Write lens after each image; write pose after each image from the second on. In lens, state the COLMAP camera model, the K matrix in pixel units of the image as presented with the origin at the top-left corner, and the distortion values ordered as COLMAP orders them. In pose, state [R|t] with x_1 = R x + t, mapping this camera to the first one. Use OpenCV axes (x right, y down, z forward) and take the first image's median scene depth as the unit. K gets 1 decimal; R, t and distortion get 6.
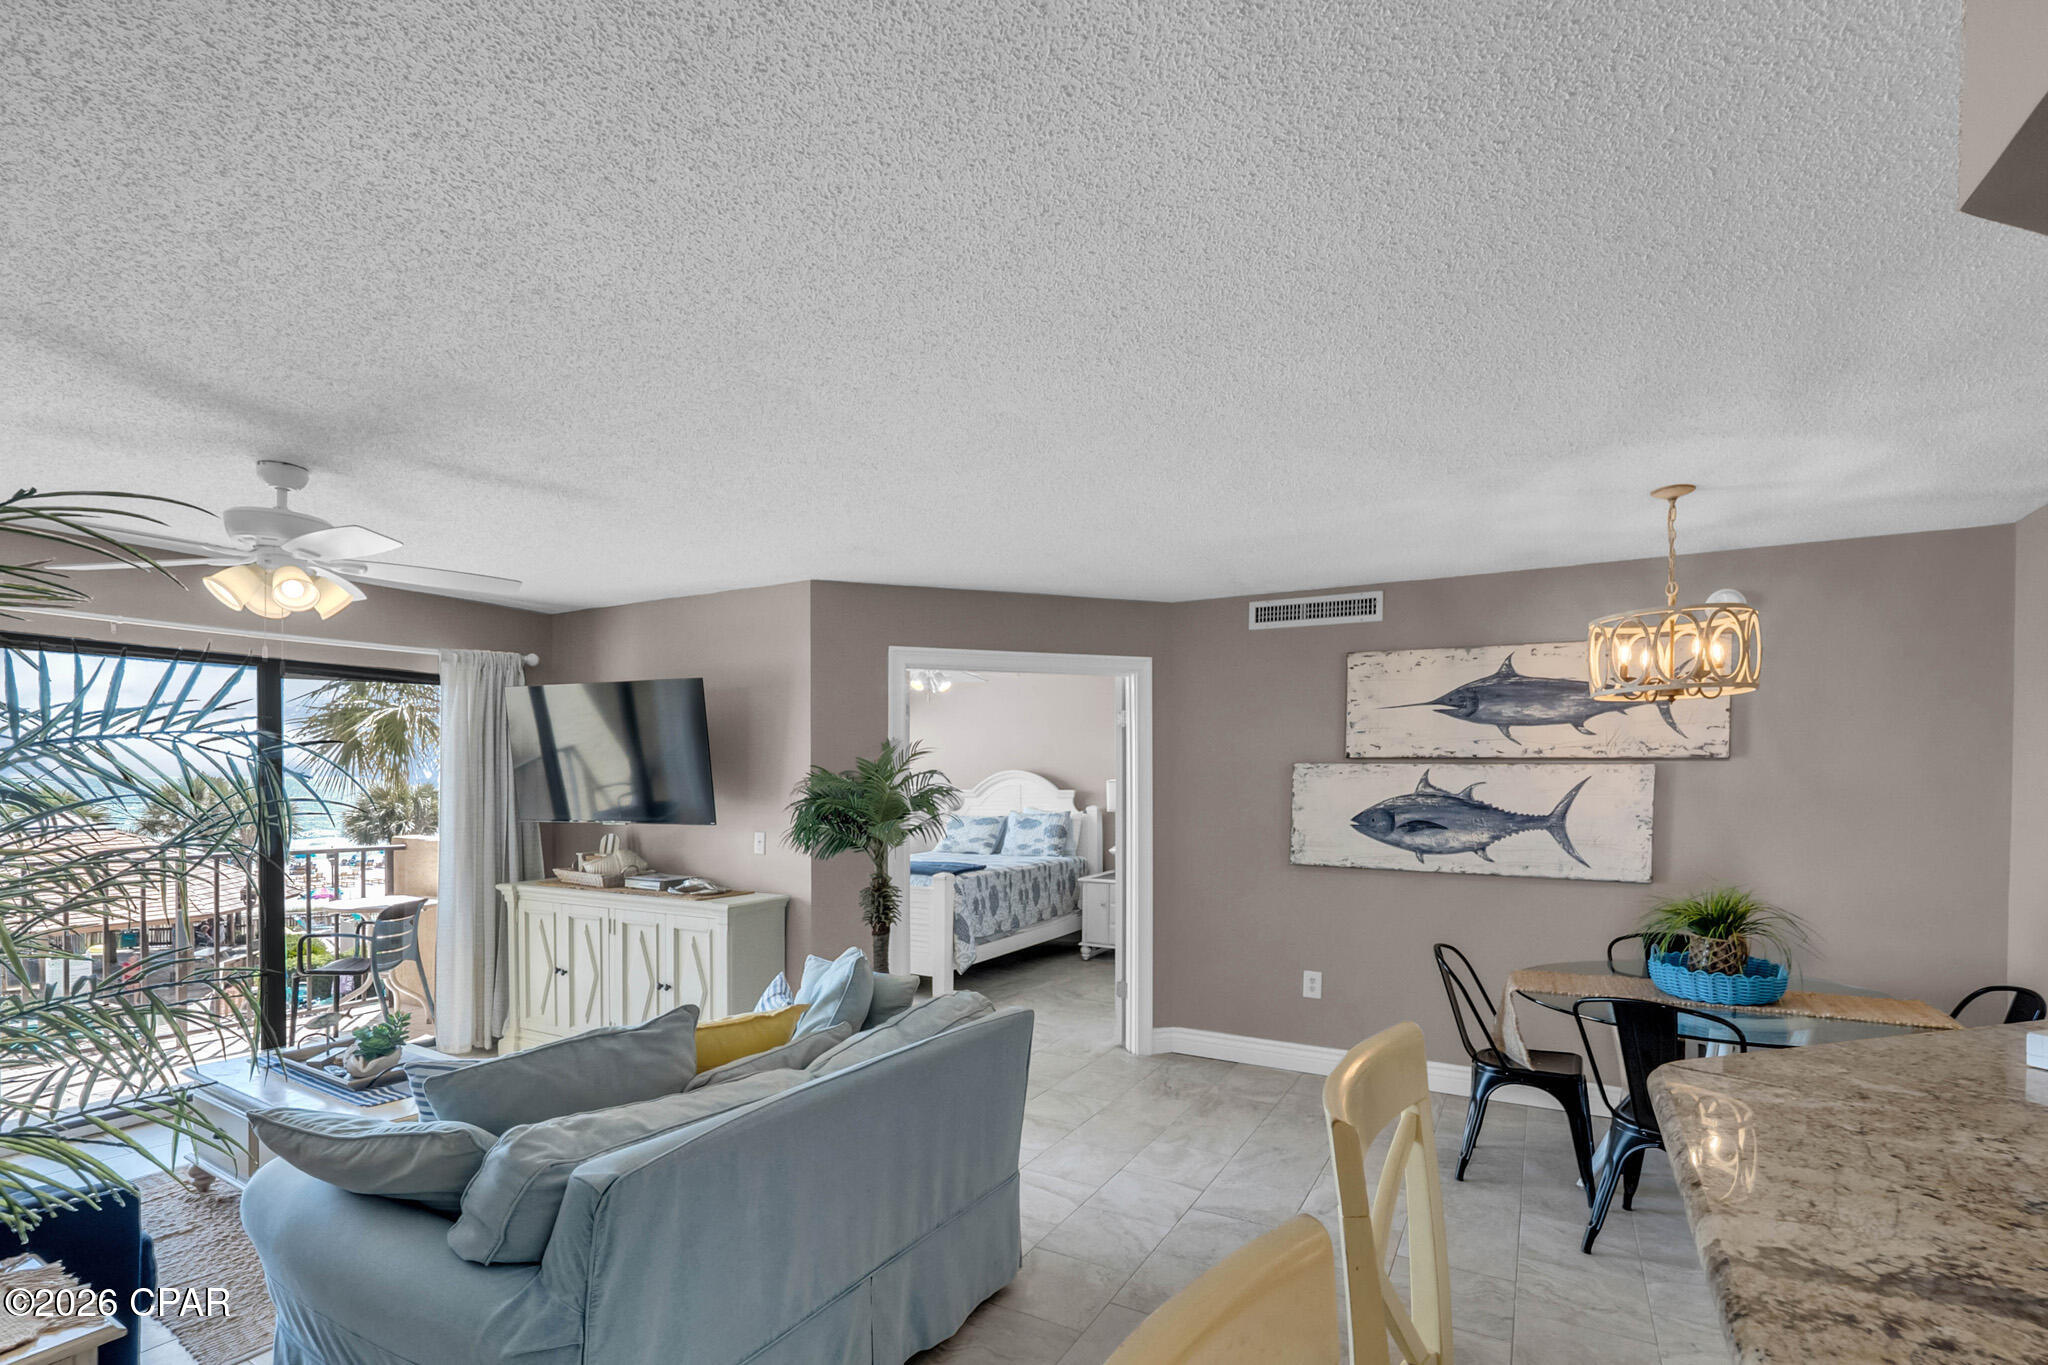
lens RADIAL K [[969.0, 0, 1037.6], [0, 969.0, 805.0], [0, 0, 1]] dist [-0.025520, -0.000805]
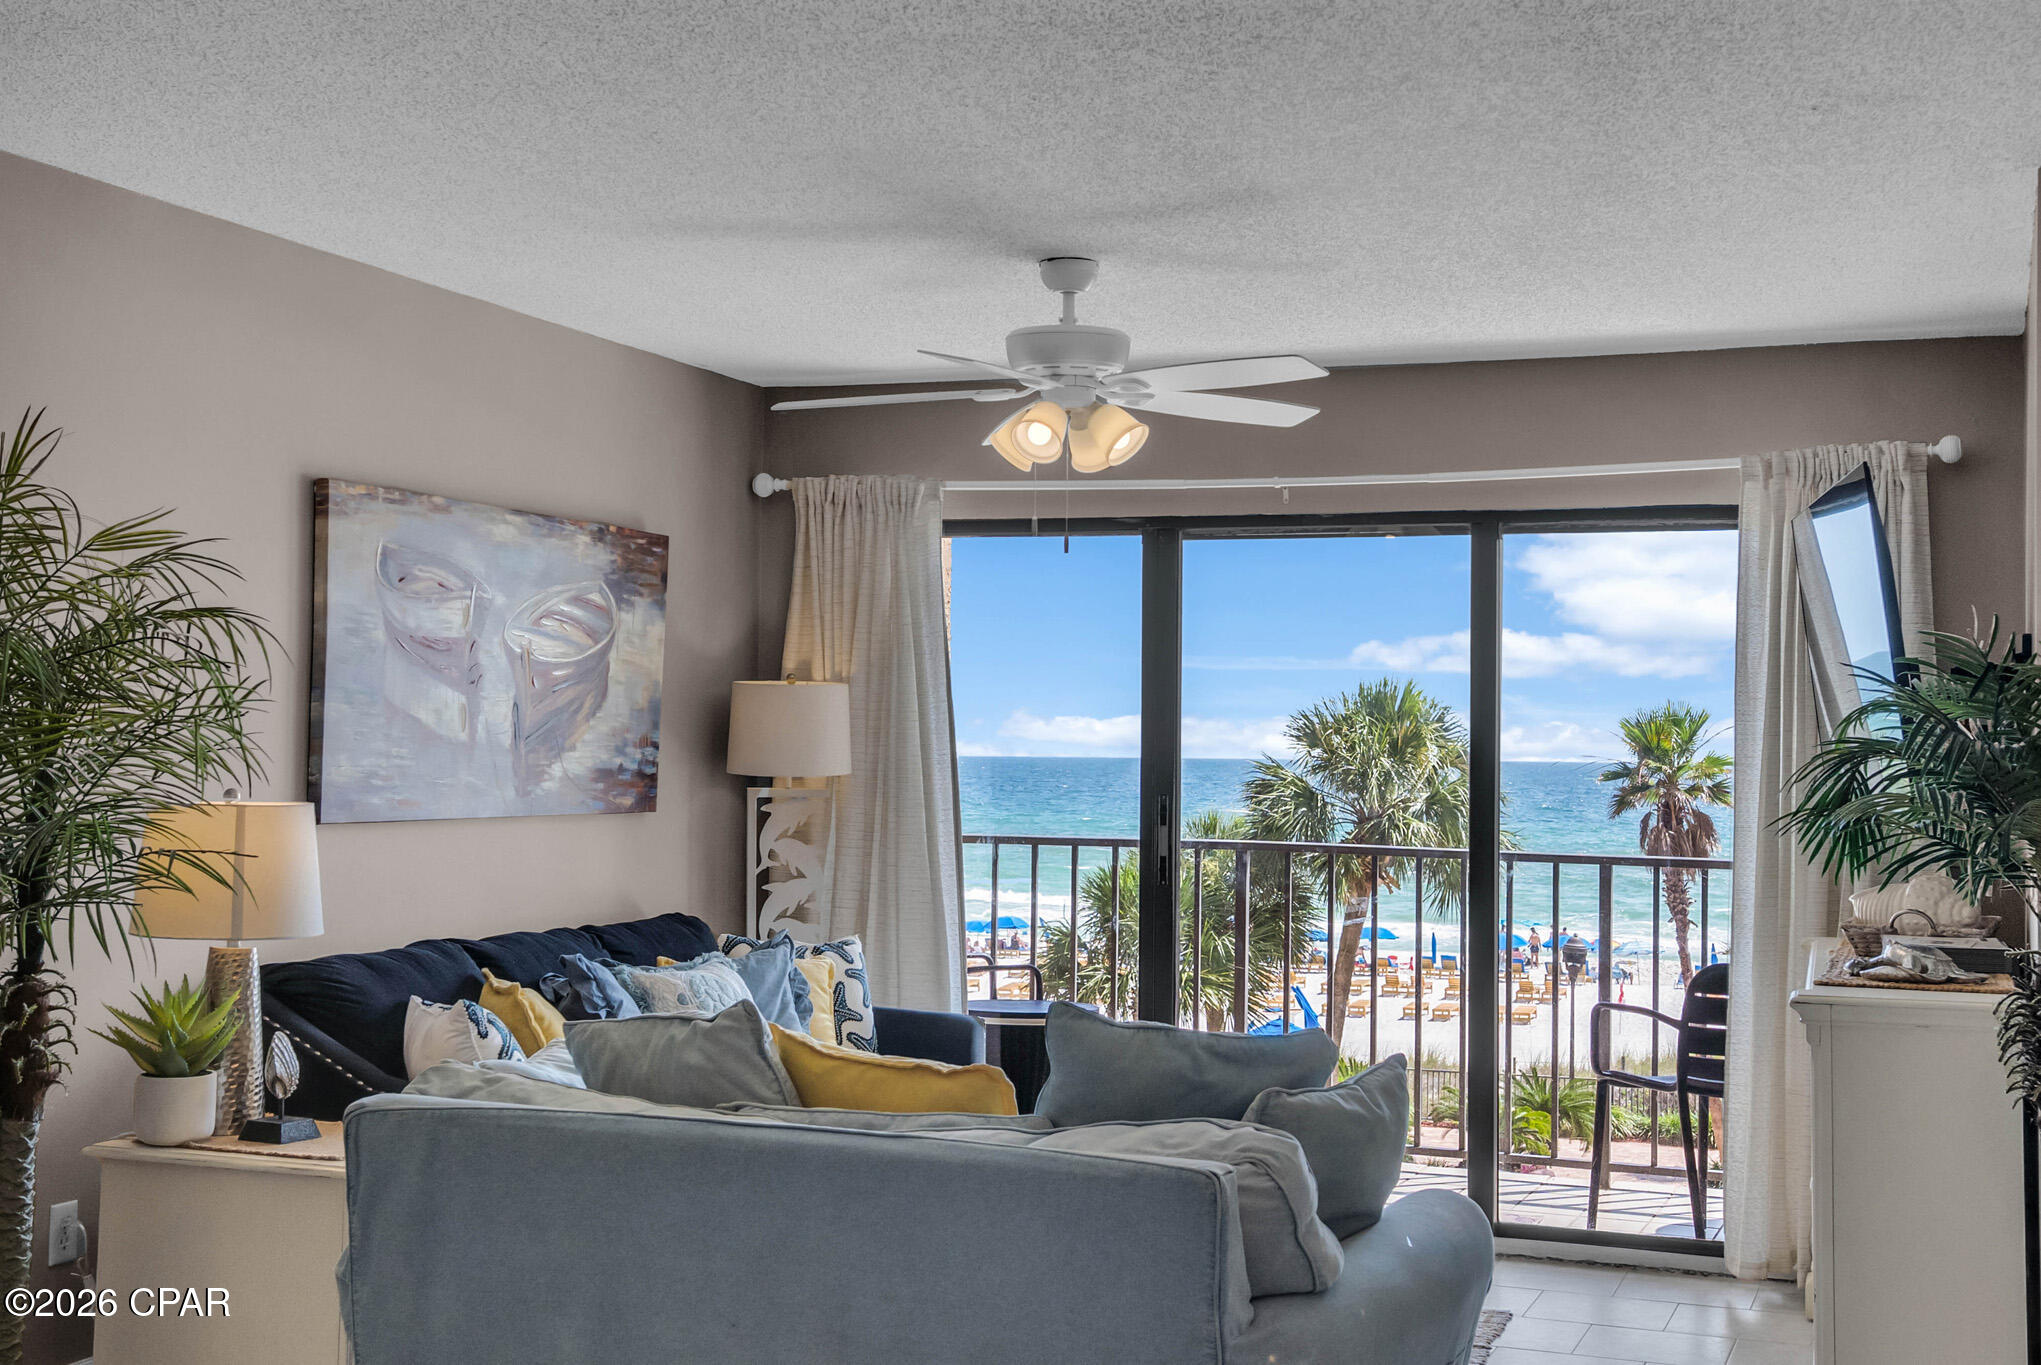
lens RADIAL K [[2588.5, 0, 1018.4], [0, 2588.5, 703.2], [0, 0, 1]] dist [0.061039, 0.000000]
pose [[0.136903, -0.021209, -0.990357, 0.757302], [-0.032035, 0.999153, -0.025826, 0.016676], [0.990066, 0.035262, 0.136107, 0.486709]]
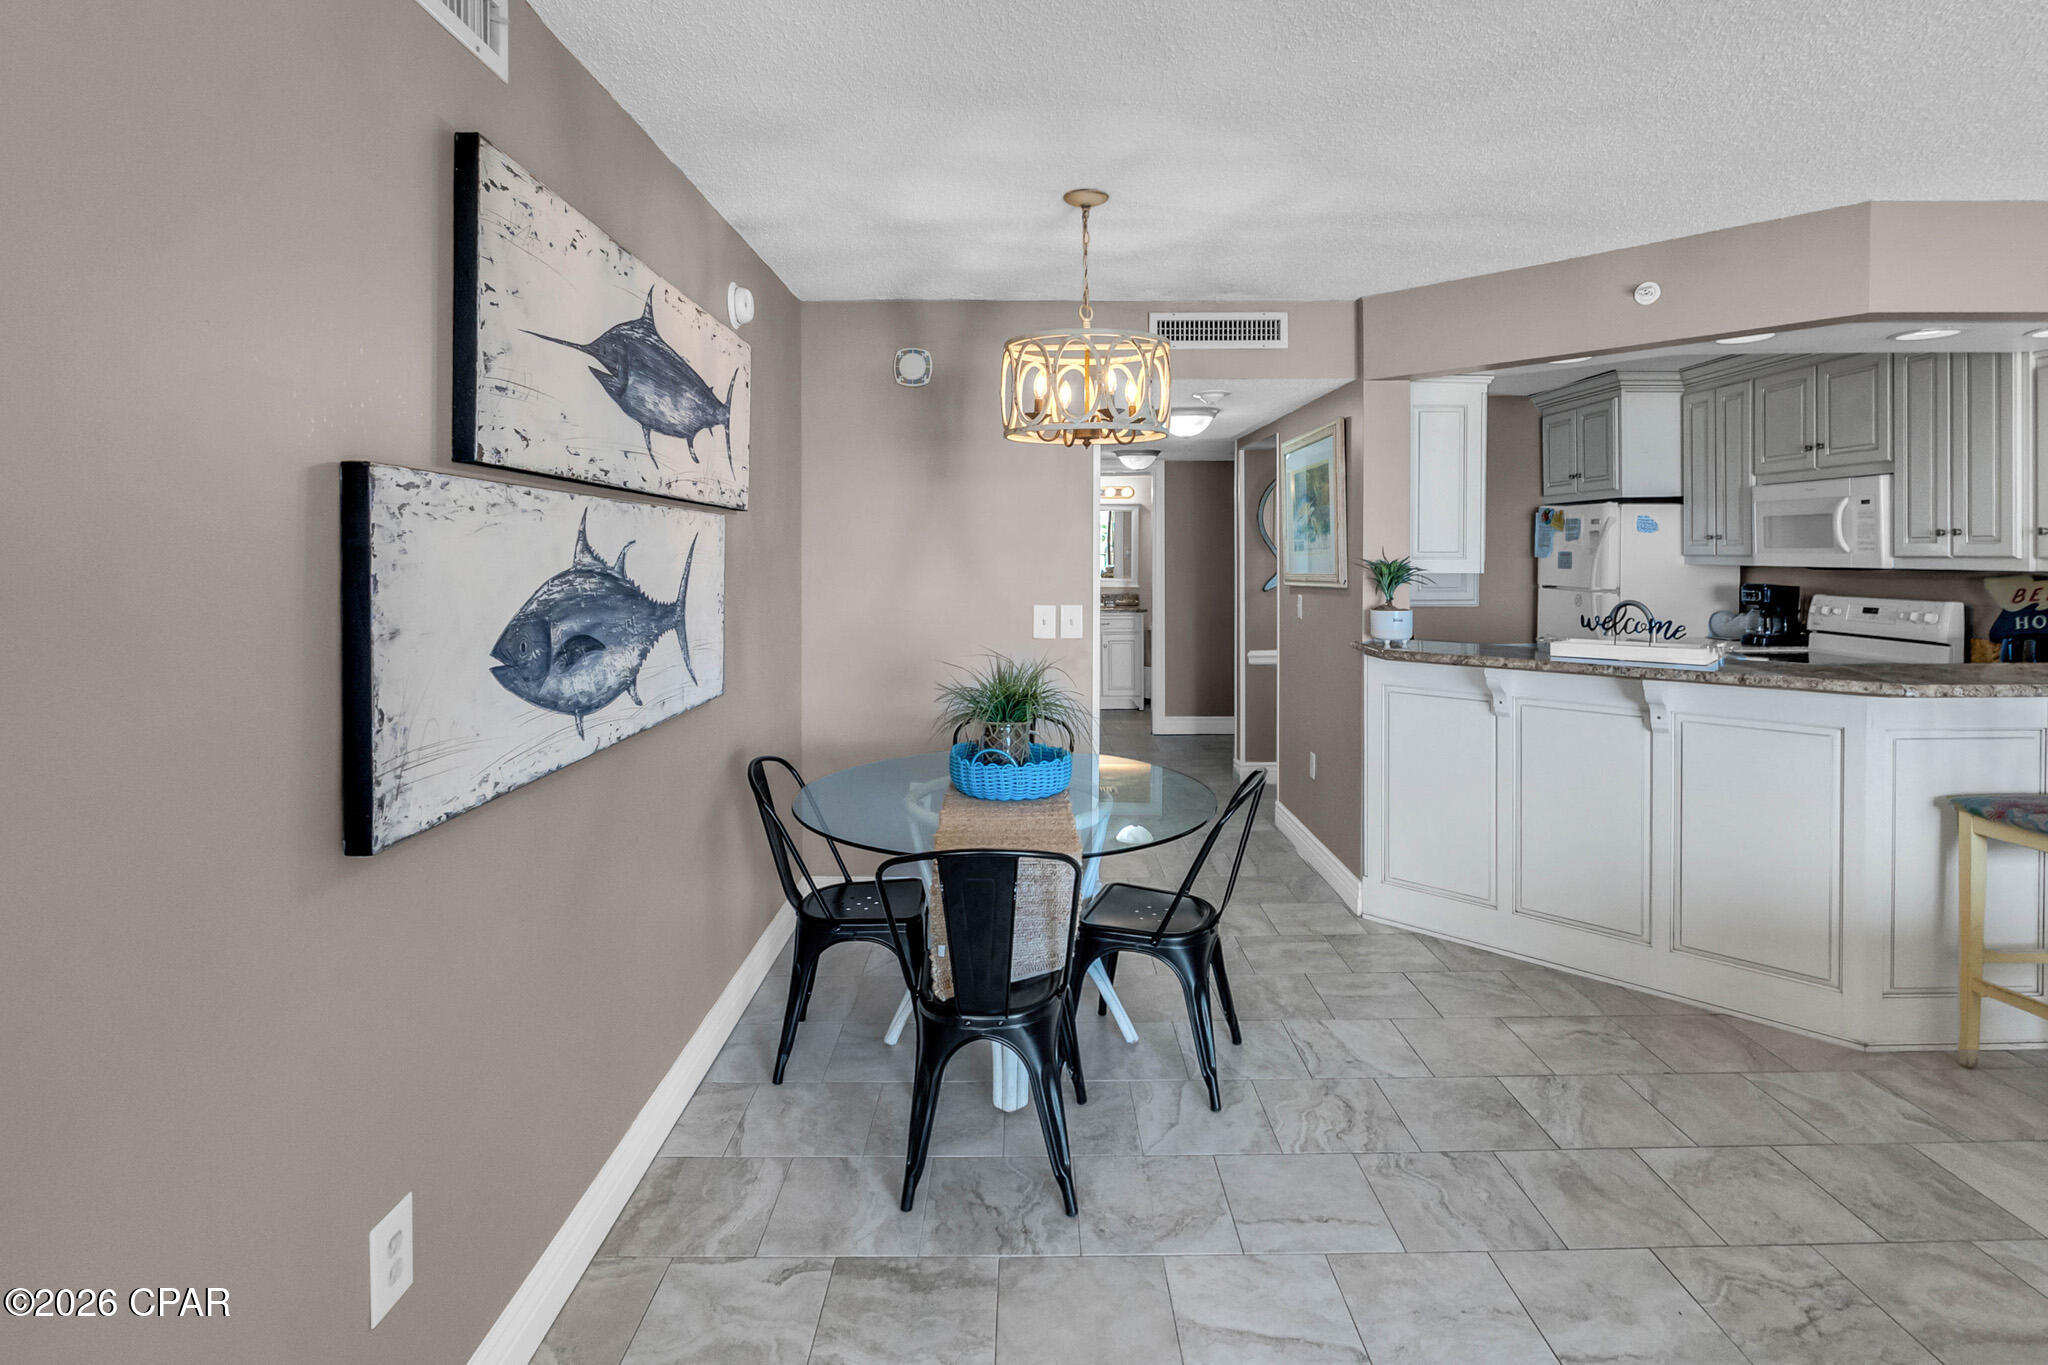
lens RADIAL K [[1010.7, 0, 1027.1], [0, 1010.7, 546.6], [0, 0, 1]] dist [-0.021250, 0.000067]
pose [[-0.487257, 0.000533, 0.873259, -0.065191], [0.021777, 0.999696, 0.011541, -0.022402], [-0.872987, 0.024640, -0.487120, 1.080117]]
